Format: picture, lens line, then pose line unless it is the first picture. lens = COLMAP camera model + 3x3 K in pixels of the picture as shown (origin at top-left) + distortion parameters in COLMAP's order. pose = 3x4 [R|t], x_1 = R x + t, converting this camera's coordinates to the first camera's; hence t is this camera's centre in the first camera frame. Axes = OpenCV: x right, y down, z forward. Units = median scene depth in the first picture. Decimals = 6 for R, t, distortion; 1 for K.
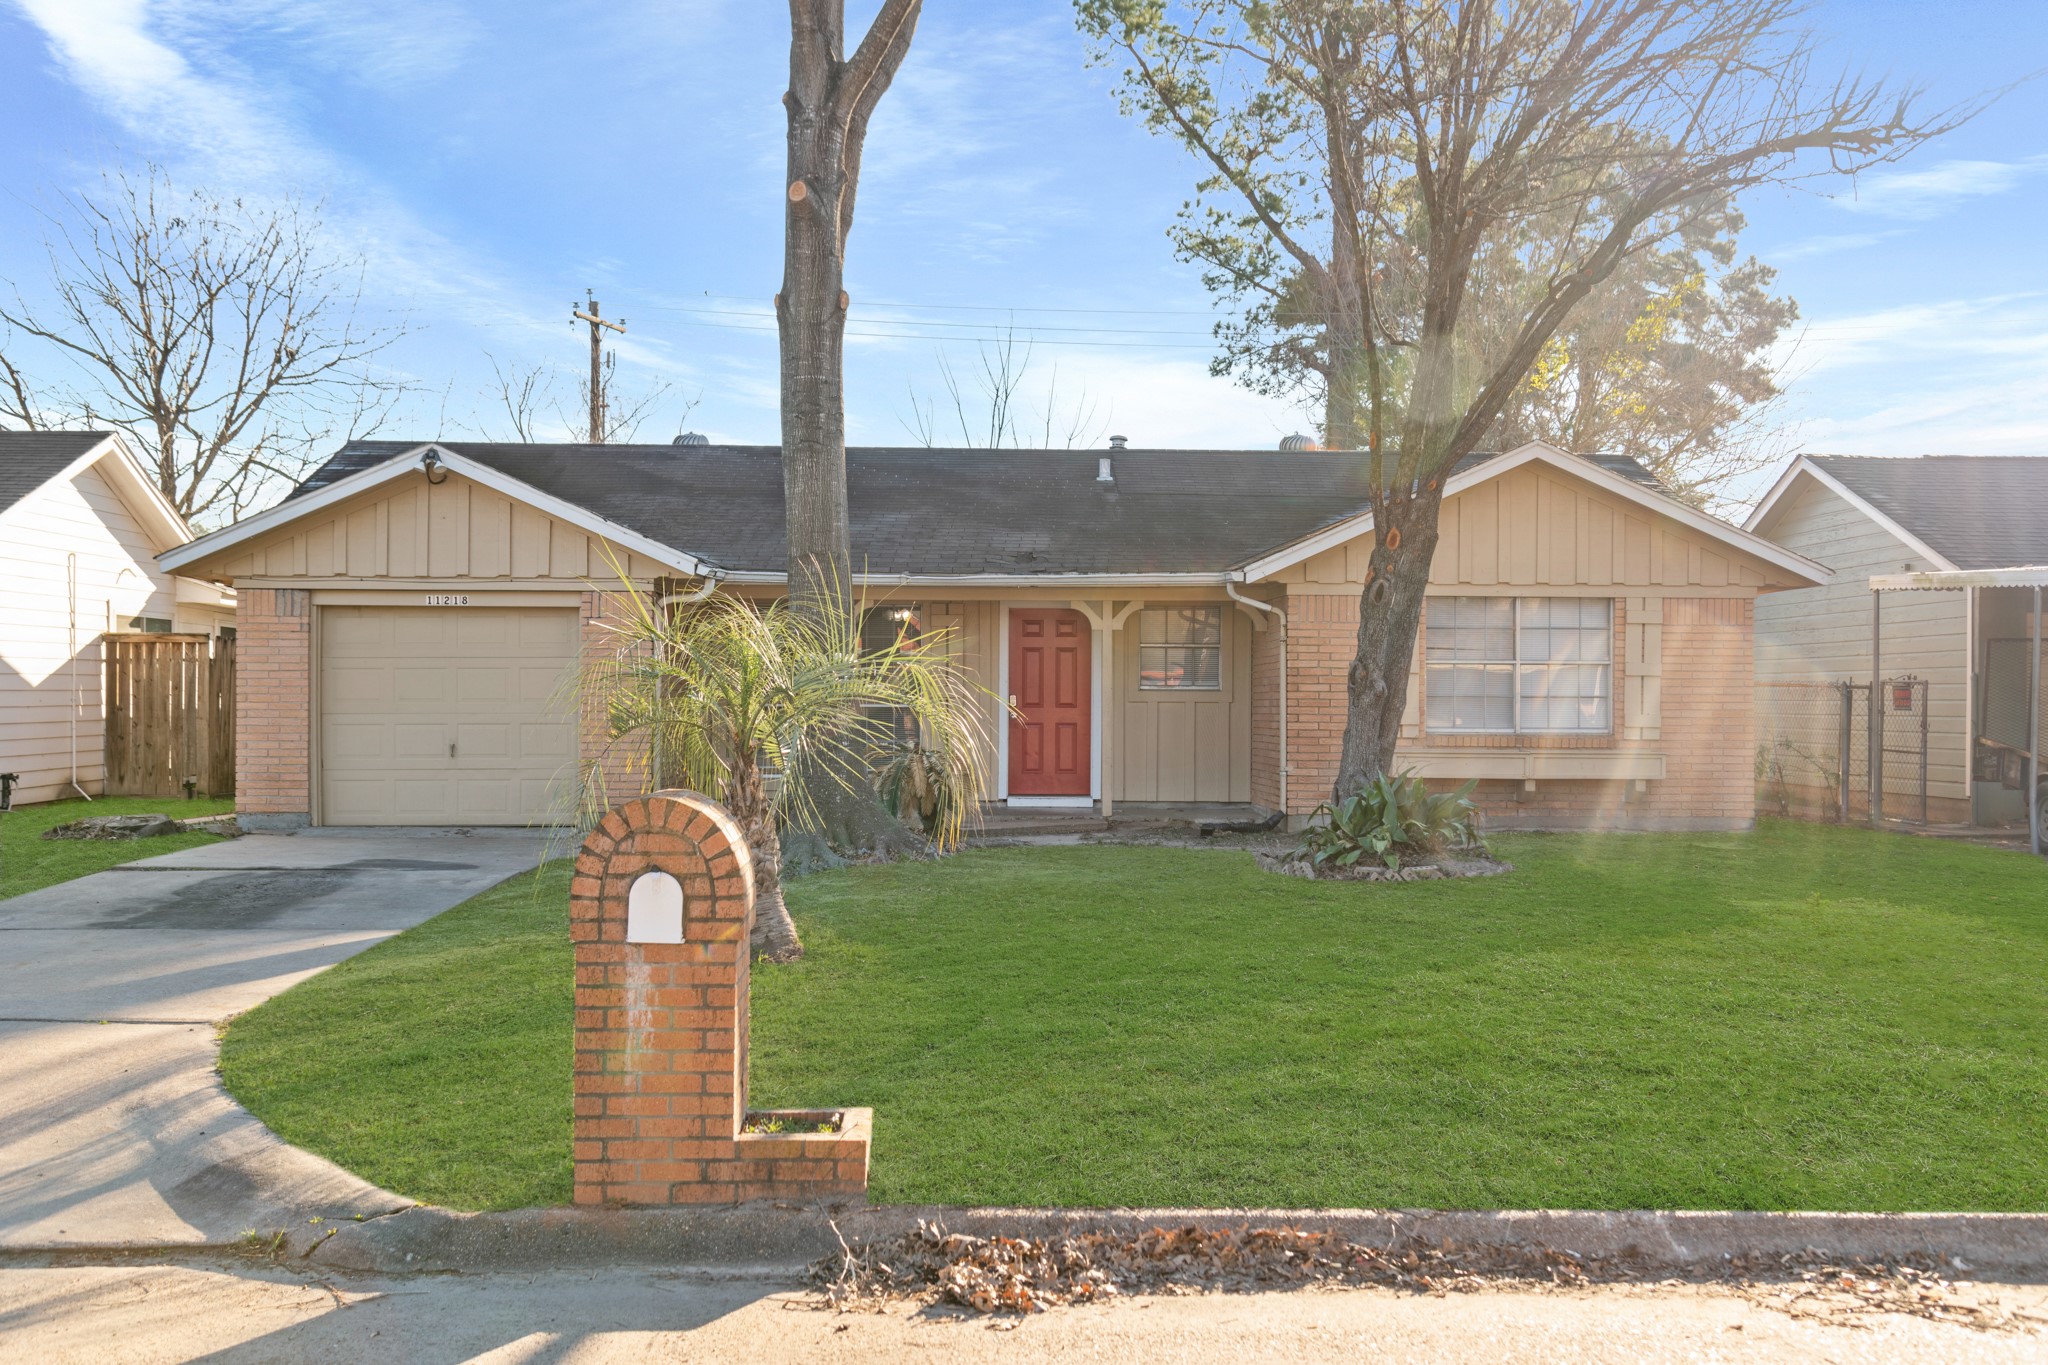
lens RADIAL K [[2040.9, 0, 1023.7], [0, 2040.9, 690.5], [0, 0, 1]] dist [0.040850, 0.000000]
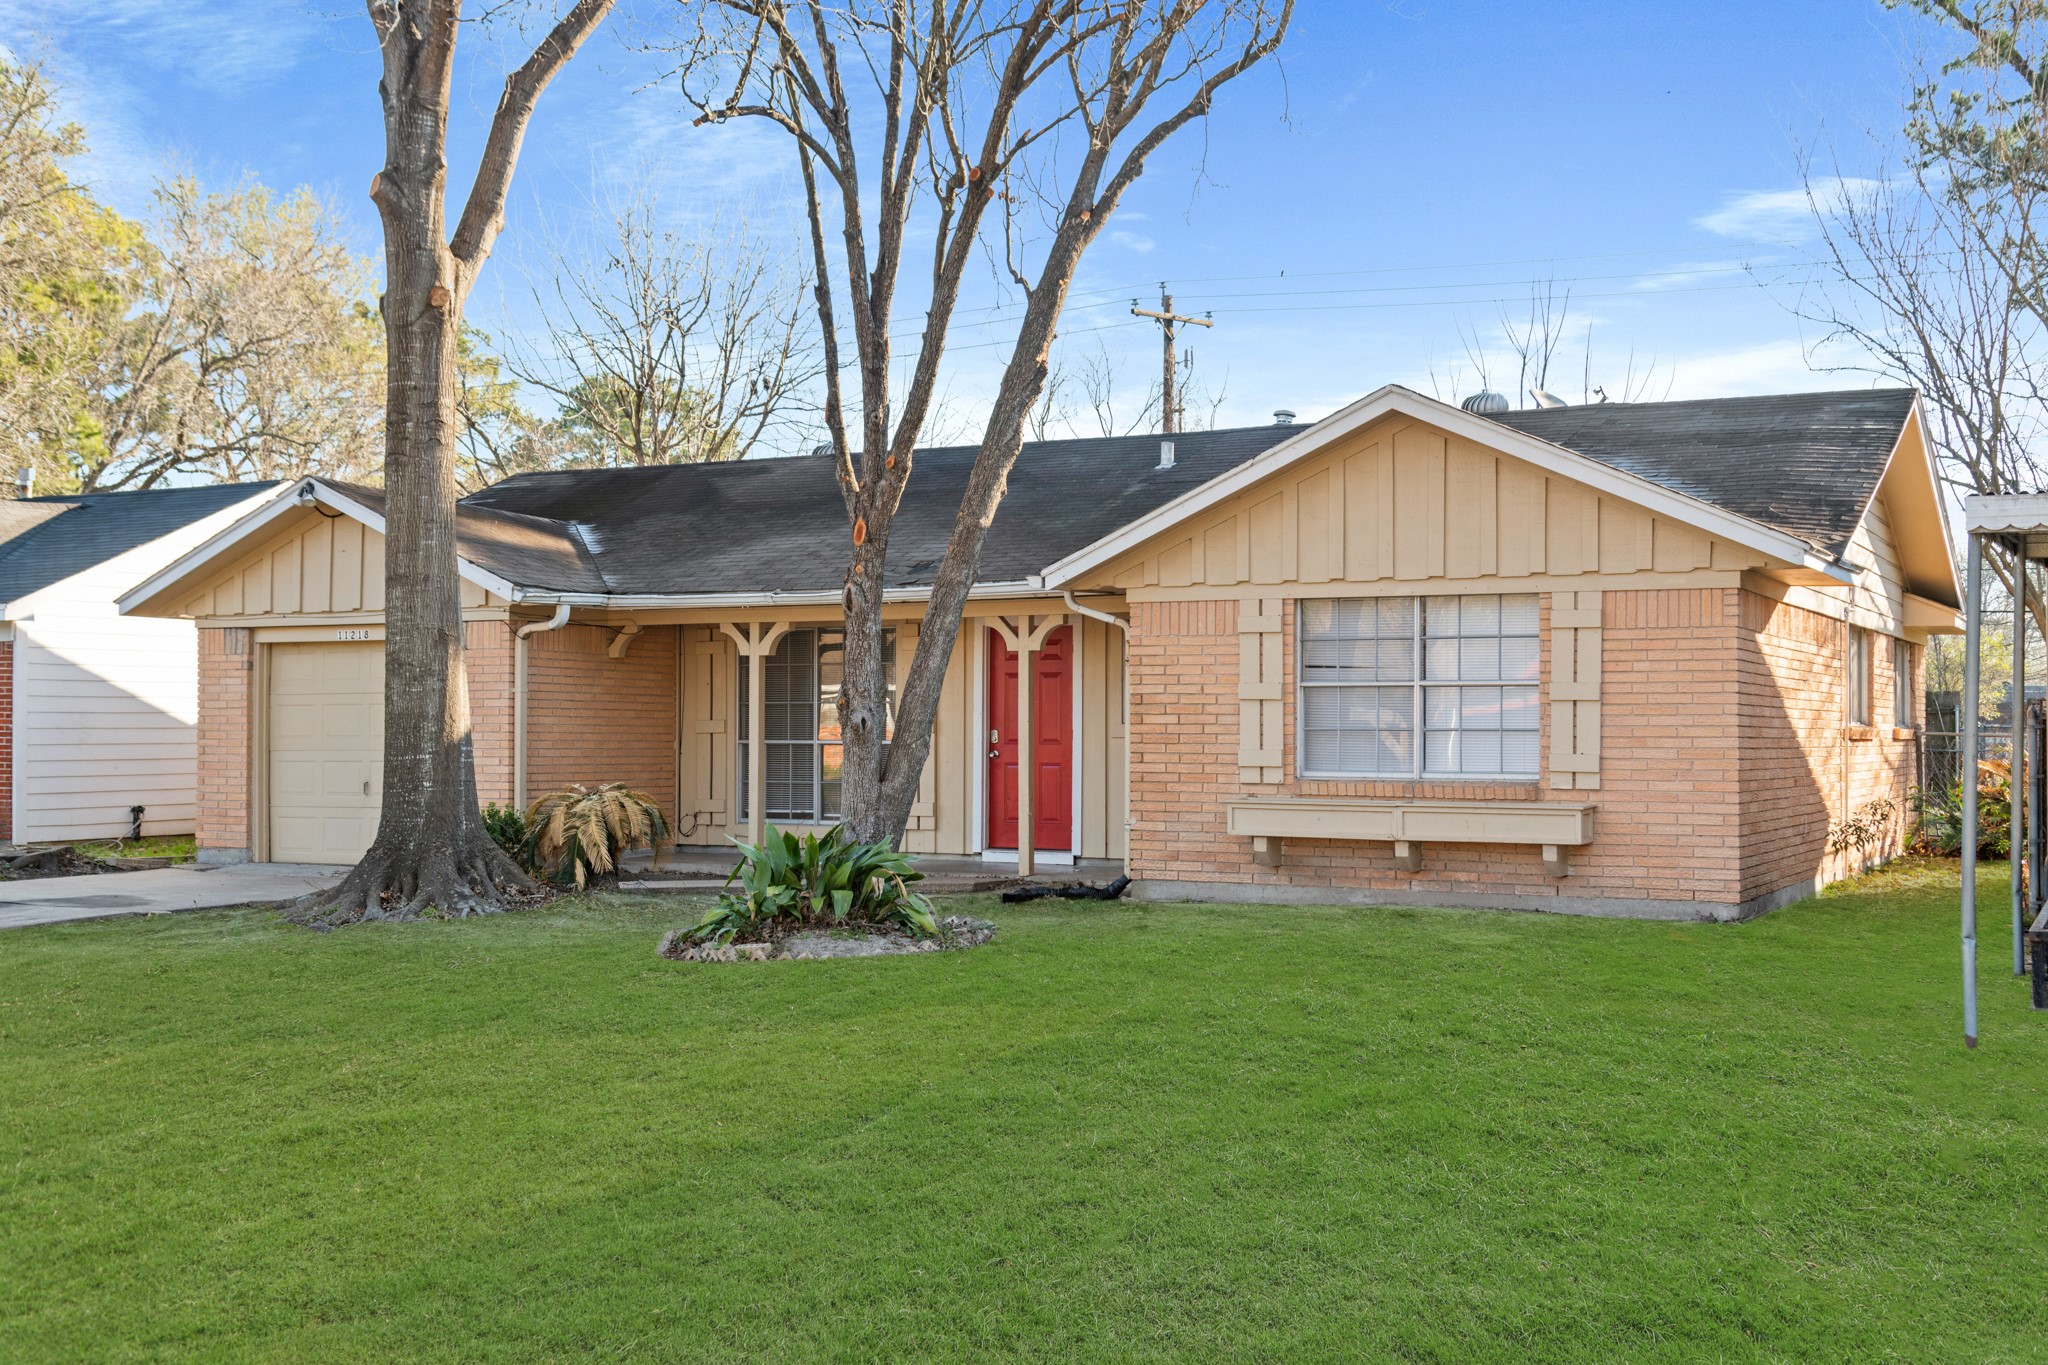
lens RADIAL K [[2288.1, 0, 1024.2], [0, 2288.1, 681.5], [0, 0, 1]] dist [0.014802, 0.000000]
pose [[0.866112, -0.013680, -0.499662, 0.538251], [0.004334, 0.999793, -0.019860, 0.001426], [0.499831, 0.015035, 0.865993, 0.208481]]
